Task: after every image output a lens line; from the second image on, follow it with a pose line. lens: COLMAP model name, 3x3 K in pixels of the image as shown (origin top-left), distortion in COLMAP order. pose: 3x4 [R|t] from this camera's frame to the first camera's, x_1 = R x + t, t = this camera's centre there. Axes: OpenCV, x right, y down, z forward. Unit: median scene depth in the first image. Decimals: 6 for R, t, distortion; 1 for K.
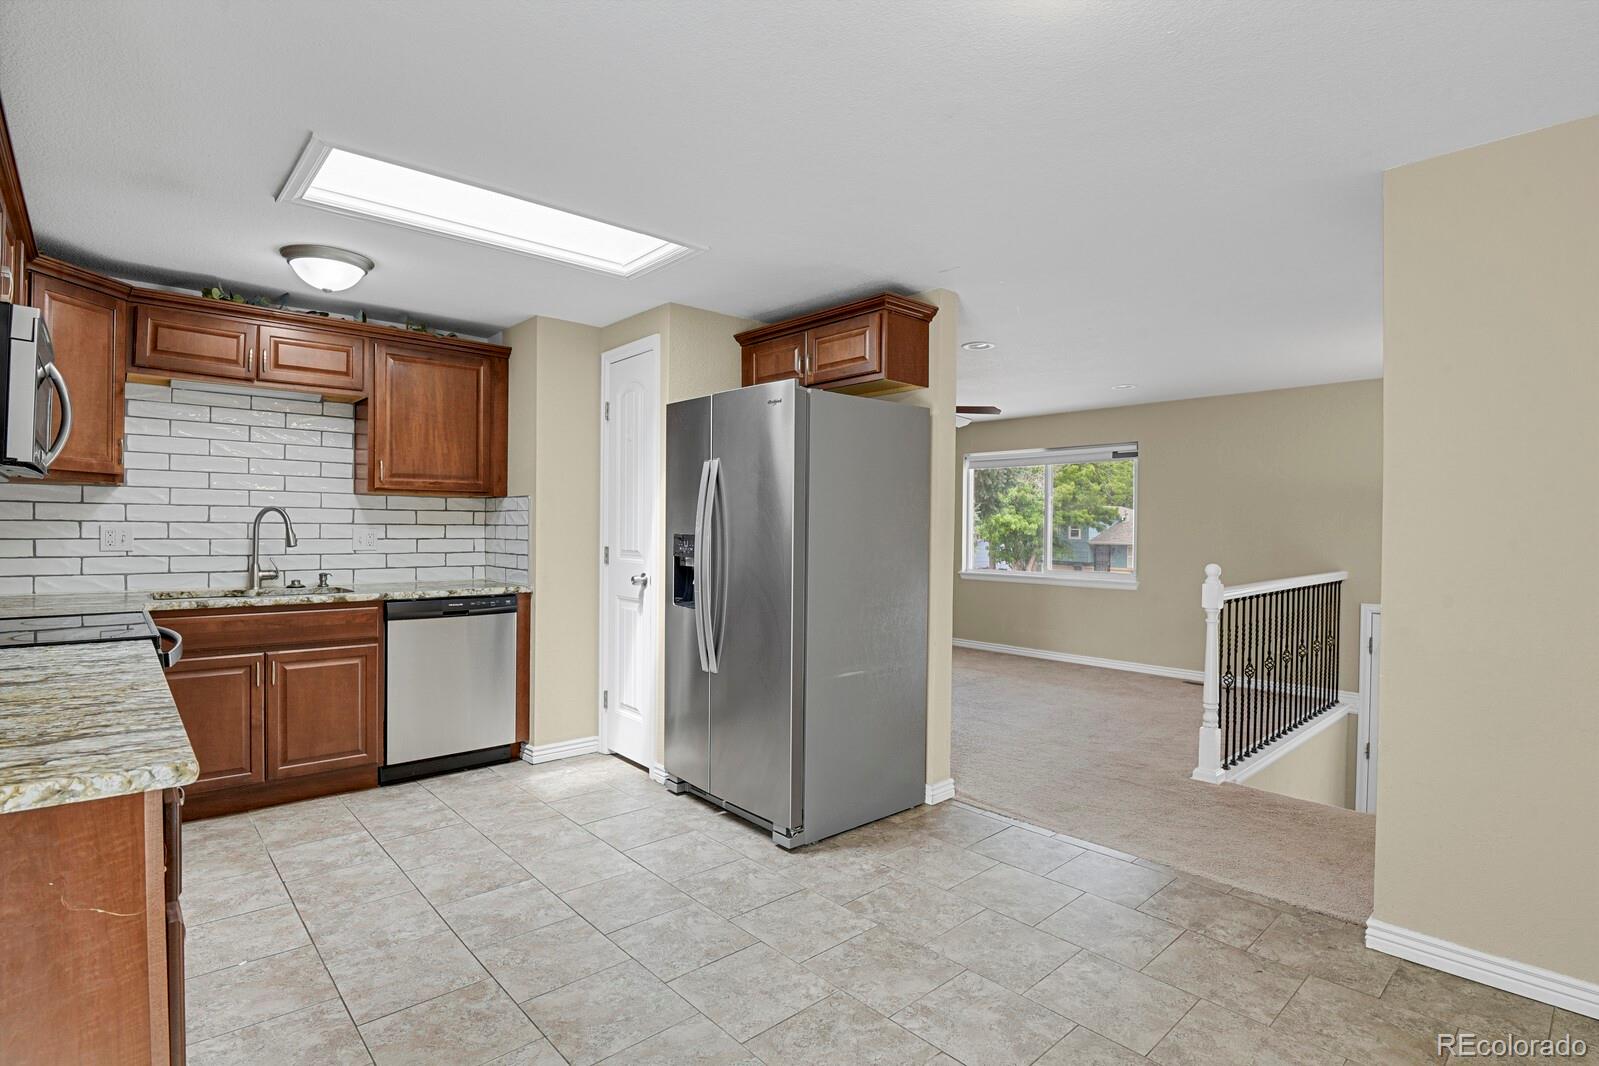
lens RADIAL K [[786.1, 0, 804.9], [0, 786.1, 533.2], [0, 0, 1]] dist [-0.016091, -0.001144]
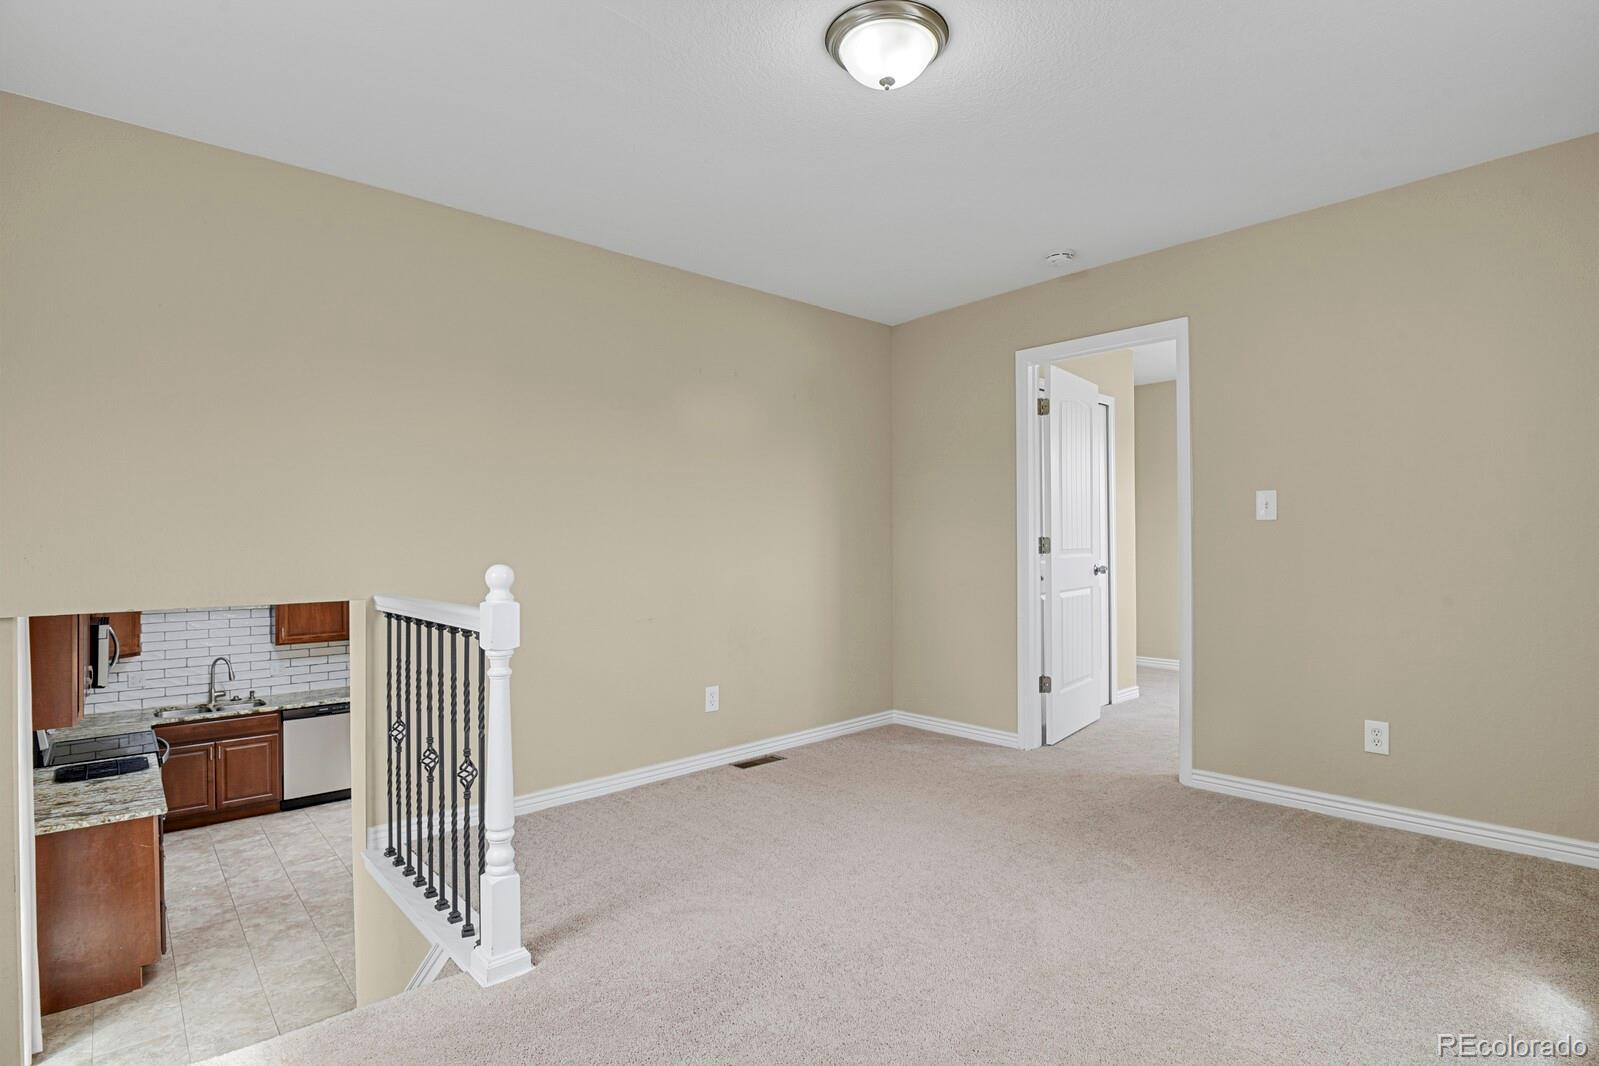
lens RADIAL K [[786.1, 0, 795.8], [0, 786.1, 537.9], [0, 0, 1]] dist [-0.016091, -0.001144]
pose [[0.999808, -0.015772, -0.011618, 0.746333], [0.015607, 0.999778, -0.014154, -0.292276], [0.011838, 0.013970, 0.999832, -0.878684]]
